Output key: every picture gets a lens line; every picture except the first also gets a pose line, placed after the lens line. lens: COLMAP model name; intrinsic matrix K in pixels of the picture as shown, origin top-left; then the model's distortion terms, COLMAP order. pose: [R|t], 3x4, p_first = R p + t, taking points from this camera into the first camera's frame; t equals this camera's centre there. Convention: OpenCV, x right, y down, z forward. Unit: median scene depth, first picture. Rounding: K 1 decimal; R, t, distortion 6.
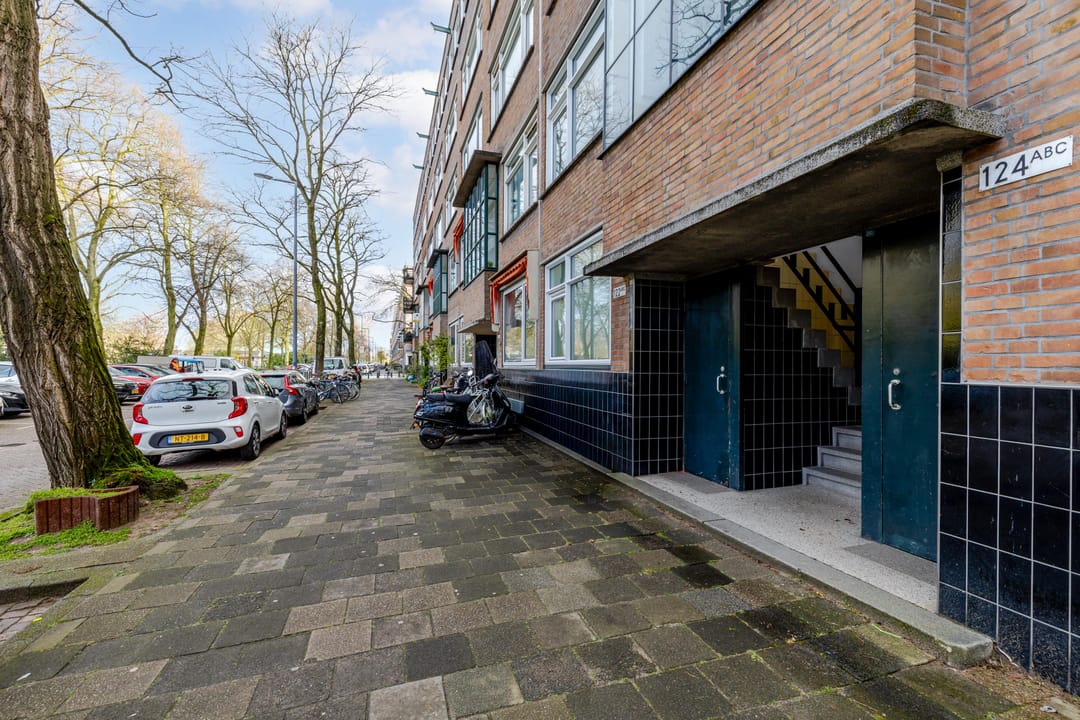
lens RADIAL K [[488.3, 0, 541.4], [0, 488.3, 364.7], [0, 0, 1]] dist [0.008757, -0.002041]
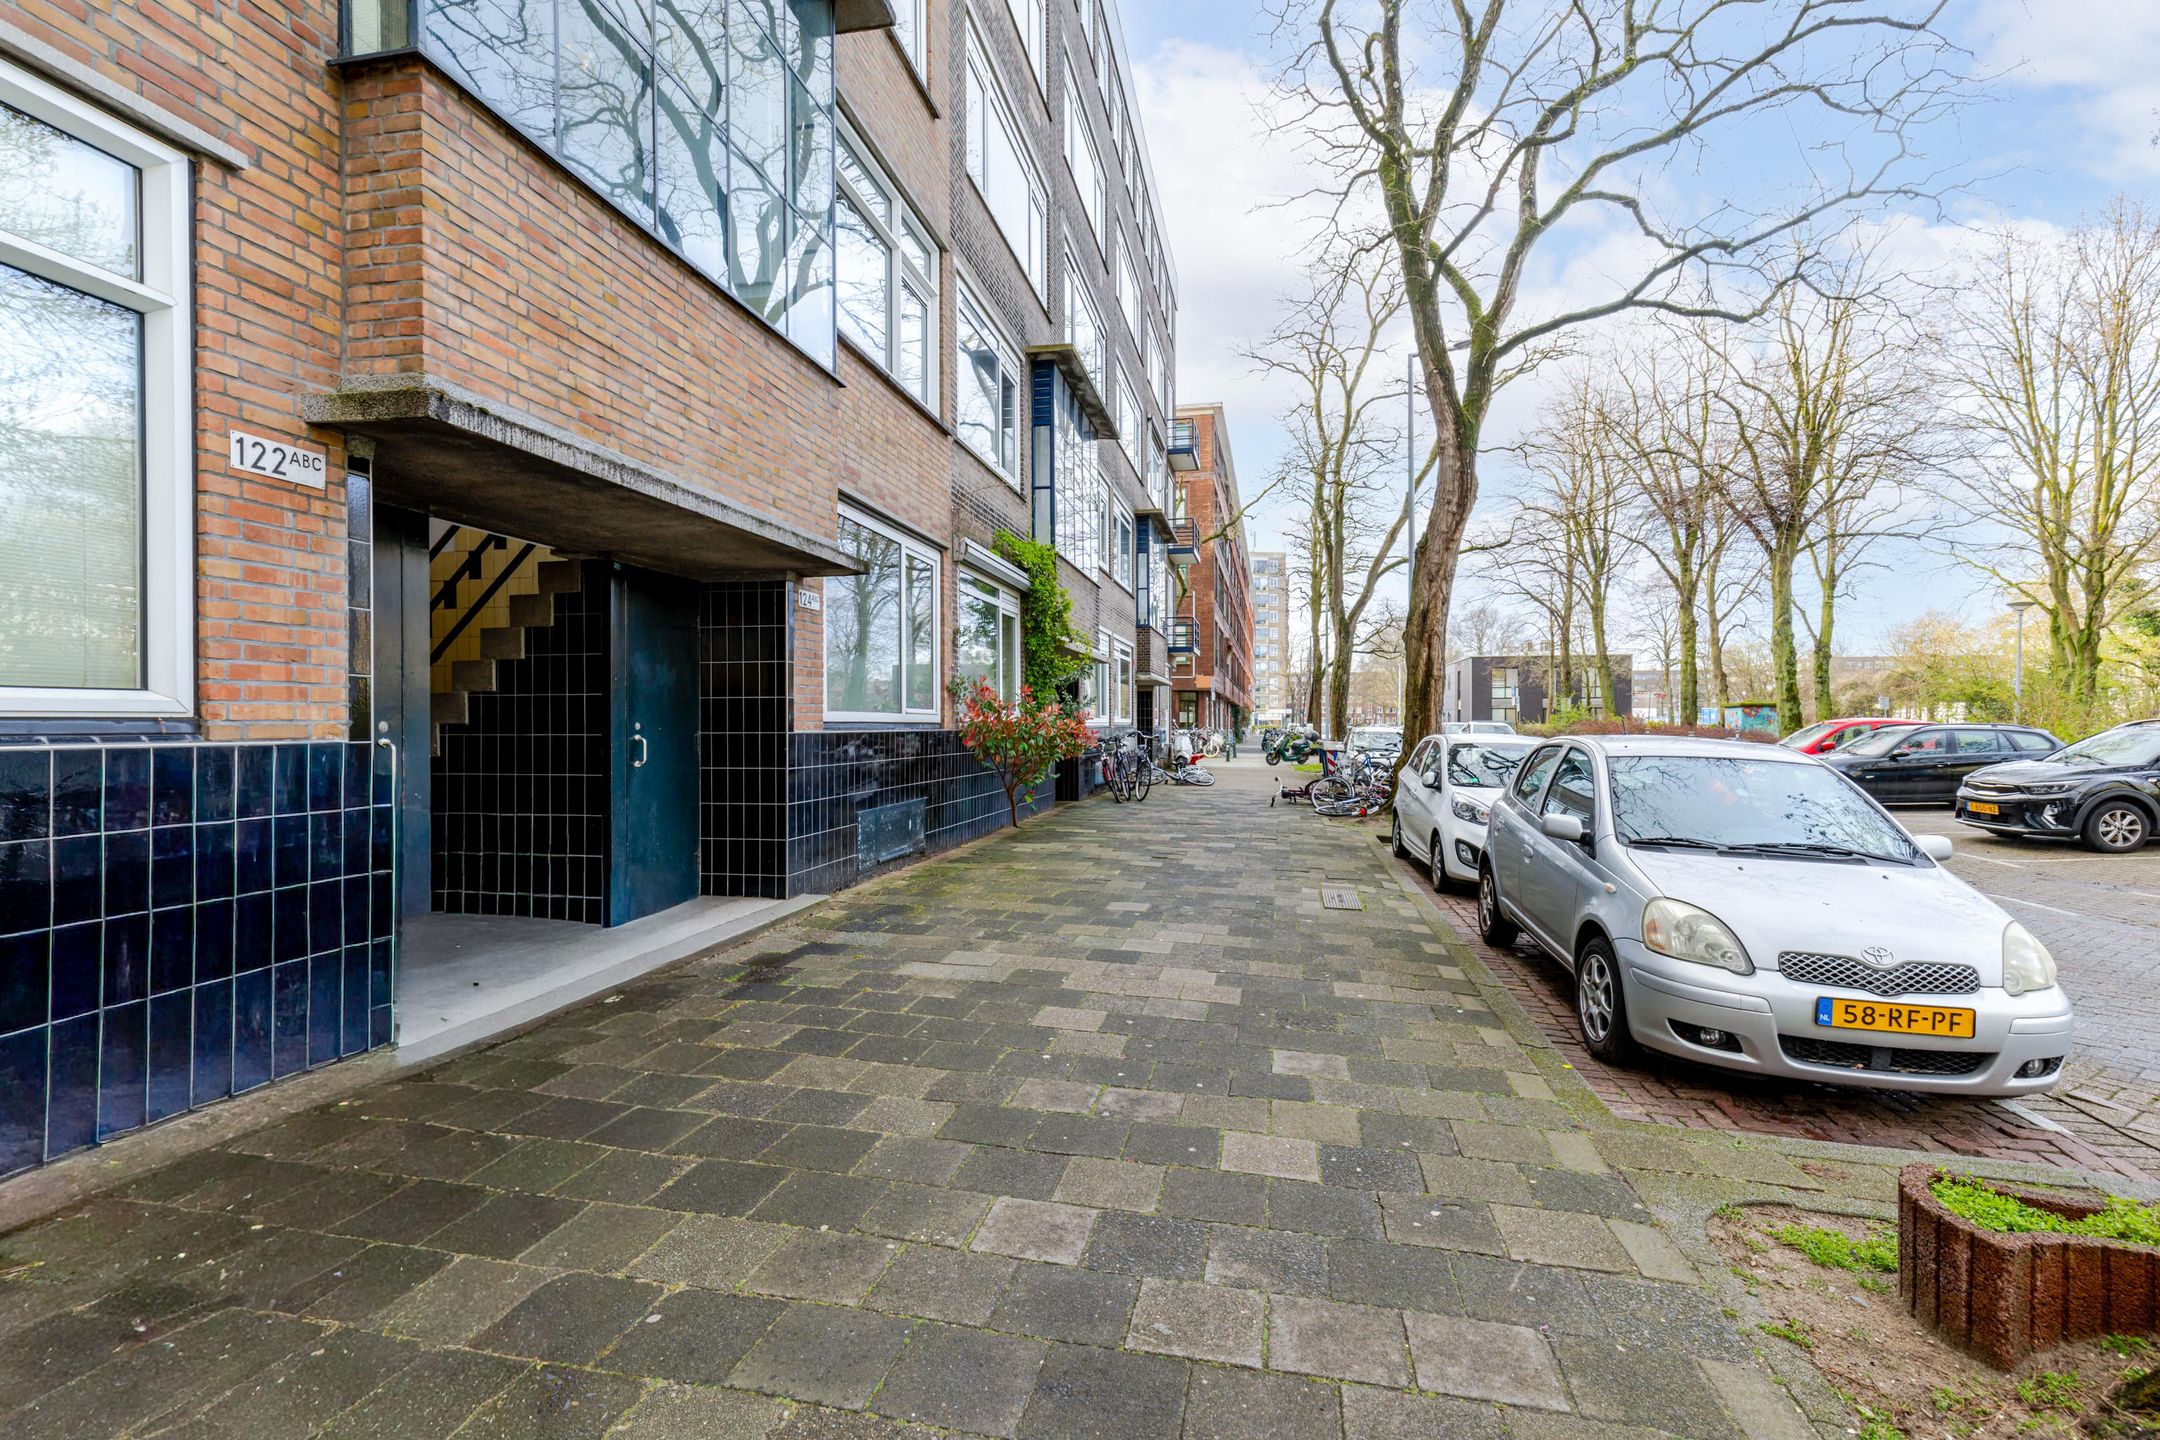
lens RADIAL K [[976.7, 0, 1082.9], [0, 976.7, 729.3], [0, 0, 1]] dist [0.008757, -0.002041]
pose [[-0.875808, -0.005382, 0.482630, -0.773255], [-0.002422, 0.999974, 0.006757, 0.004171], [-0.482654, 0.004749, -0.875798, 1.861978]]
